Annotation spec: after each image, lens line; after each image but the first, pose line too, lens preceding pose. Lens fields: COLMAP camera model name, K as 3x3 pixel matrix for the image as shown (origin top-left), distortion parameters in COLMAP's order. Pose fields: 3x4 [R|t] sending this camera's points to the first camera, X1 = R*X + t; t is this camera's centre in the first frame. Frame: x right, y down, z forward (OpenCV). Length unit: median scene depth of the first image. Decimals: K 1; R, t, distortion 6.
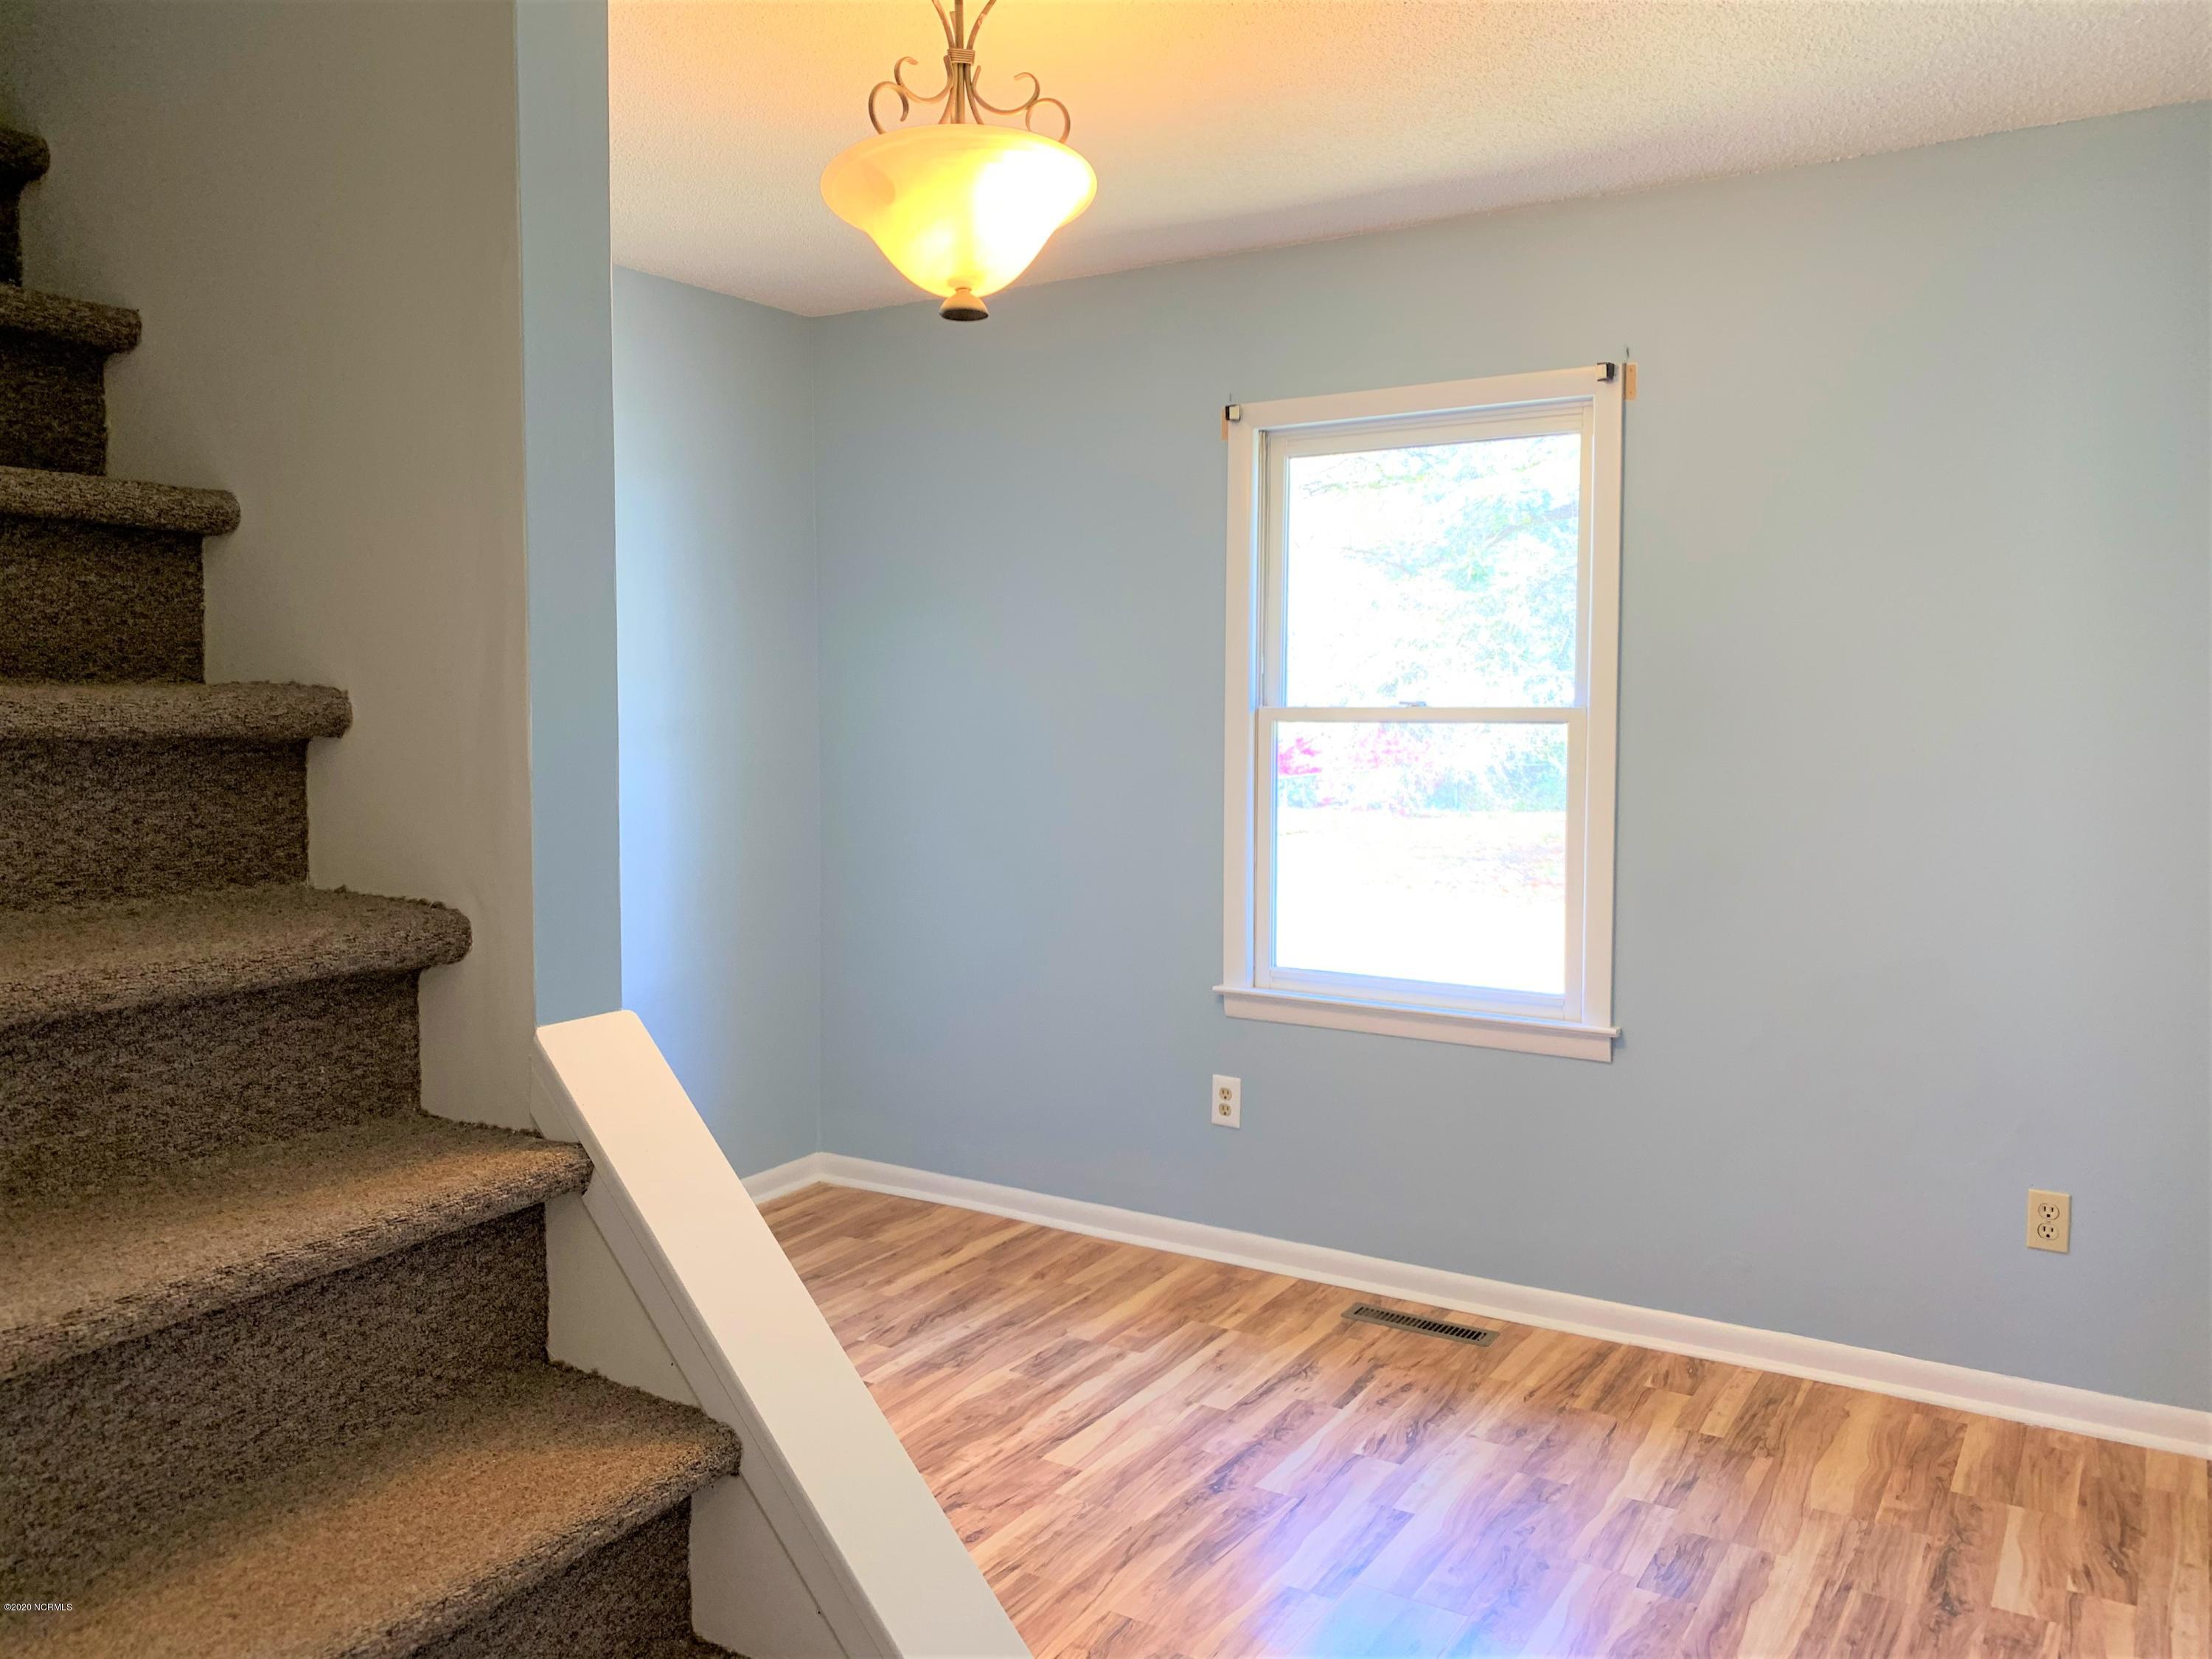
lens RADIAL K [[1658.5, 0, 1111.5], [0, 1658.5, 765.3], [0, 0, 1]] dist [-0.007160, -0.006278]
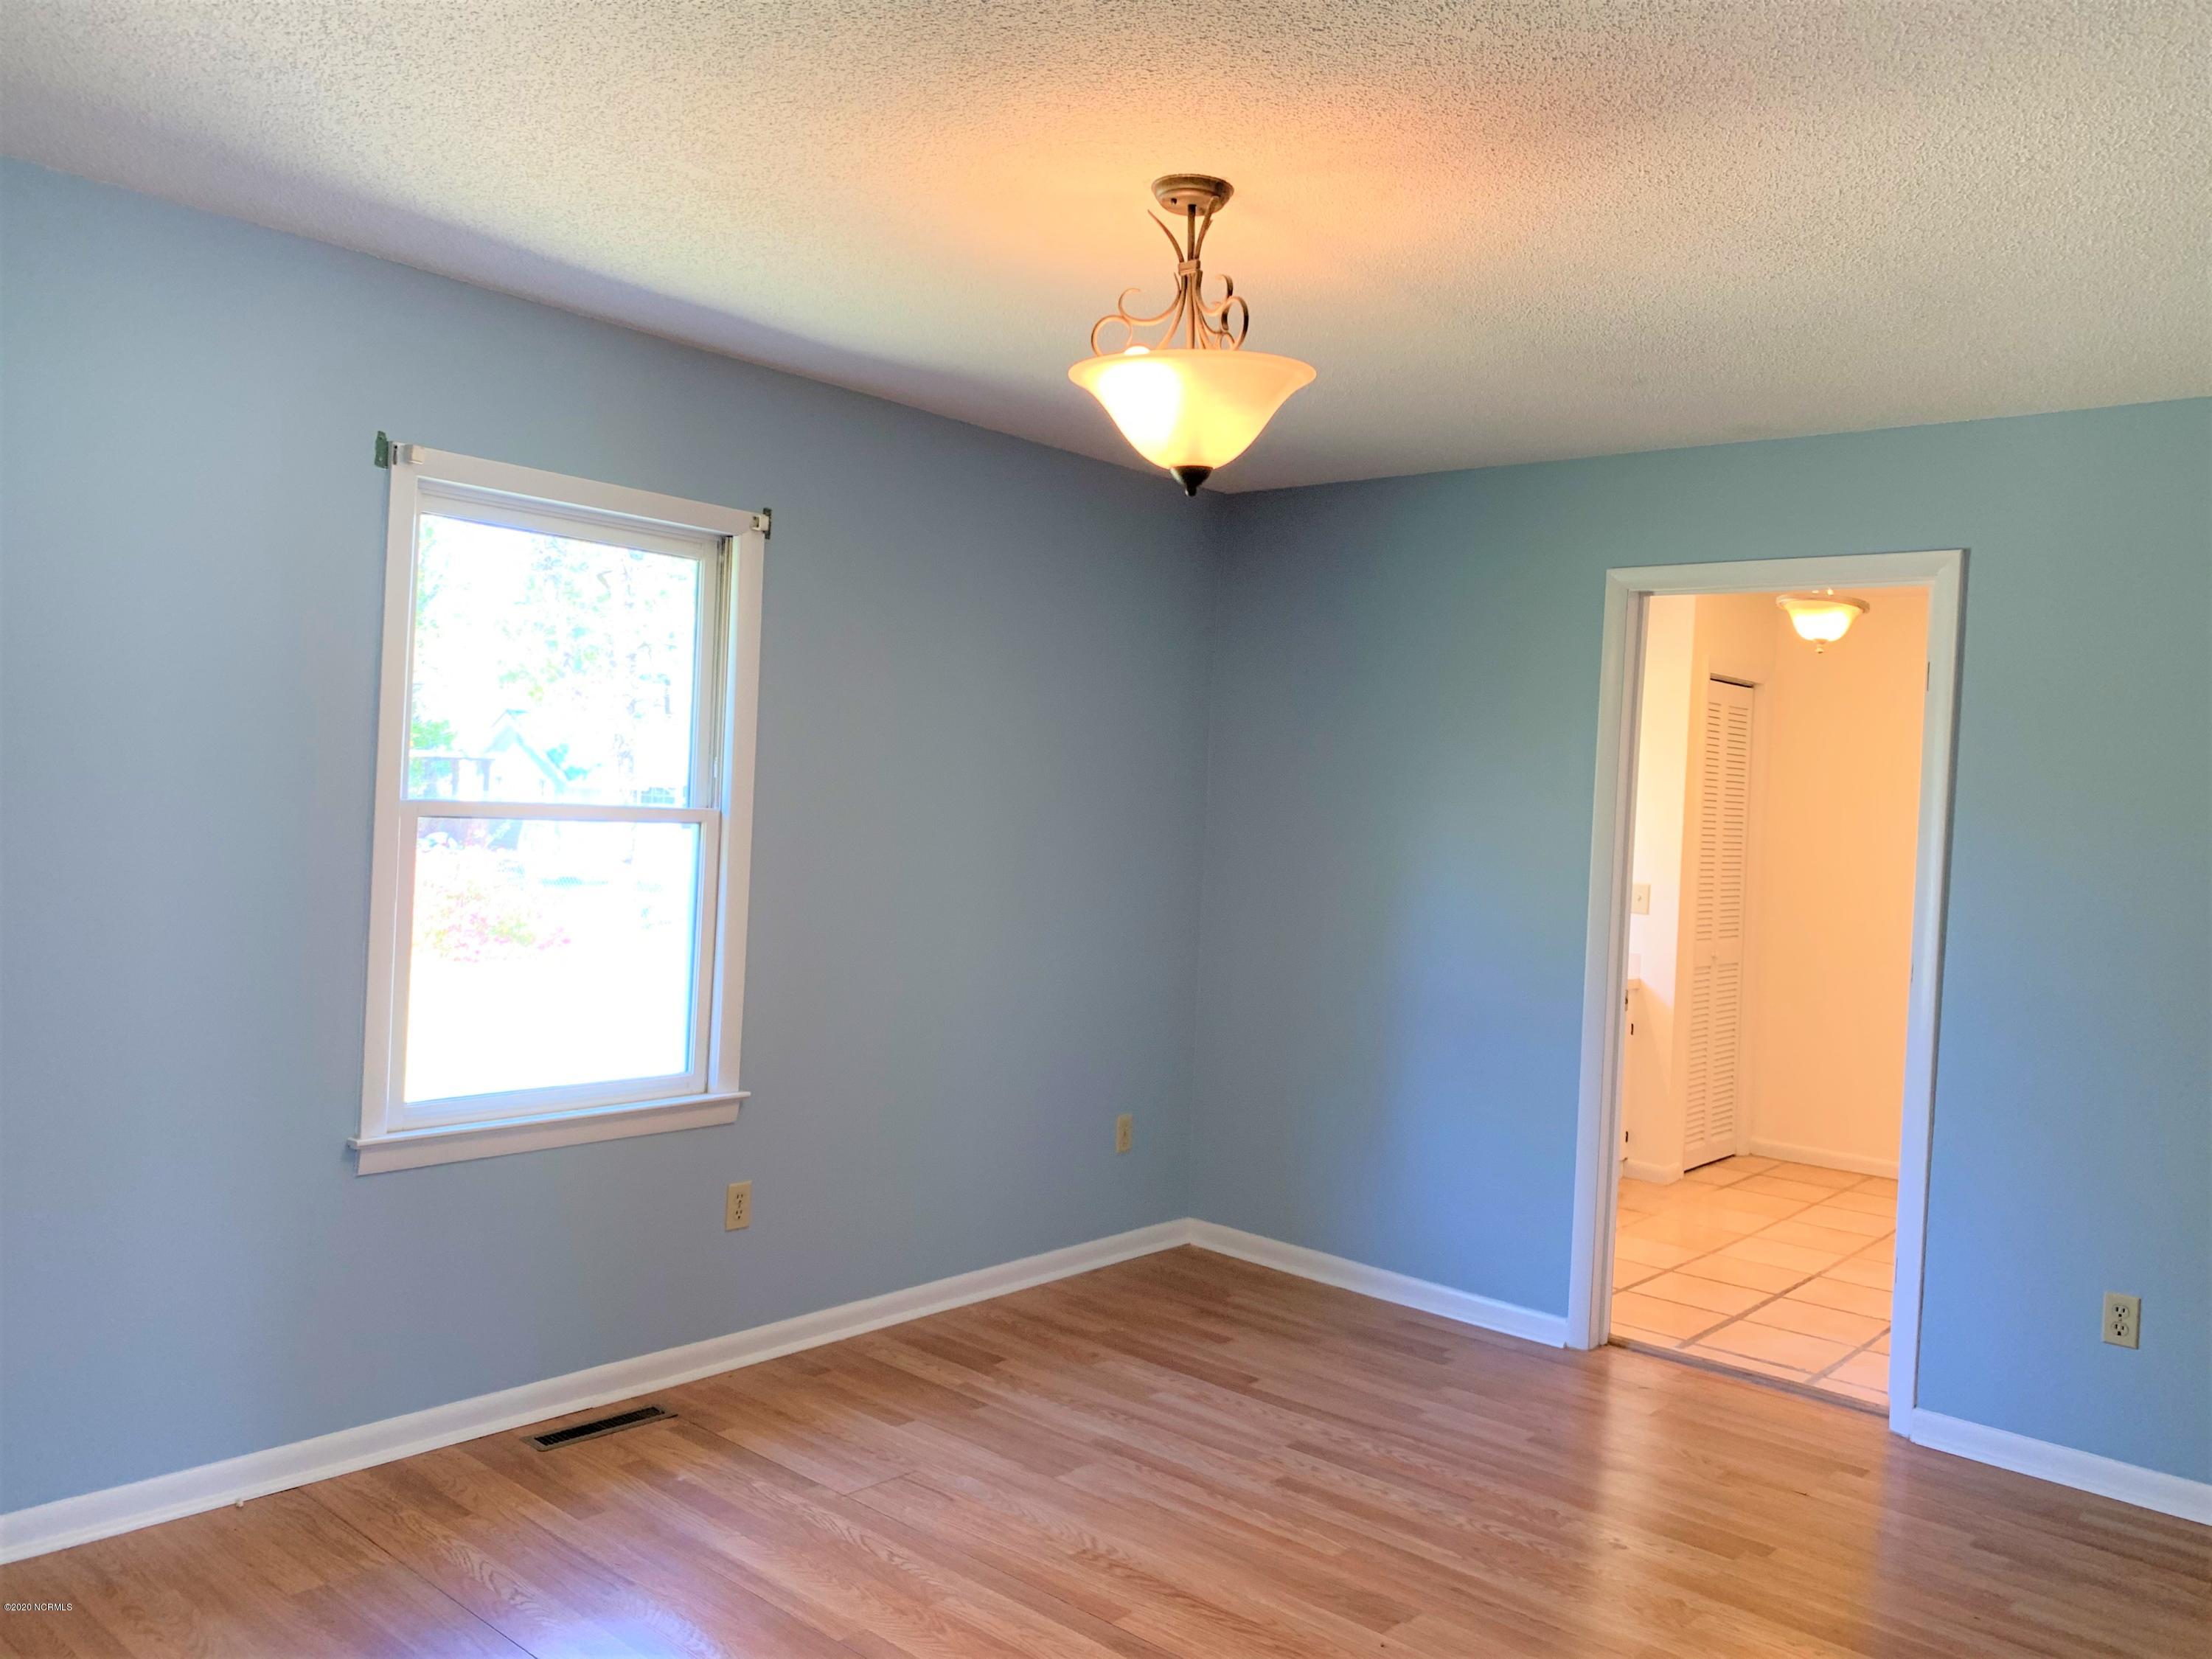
lens RADIAL K [[1692.5, 0, 1106.0], [0, 1692.5, 829.5], [0, 0, 1]] dist [-0.002324, -0.001767]
pose [[0.160955, -0.012291, 0.986885, -0.759839], [-0.000292, 0.999922, 0.012501, -0.034511], [-0.986962, -0.002301, 0.160938, 0.536765]]
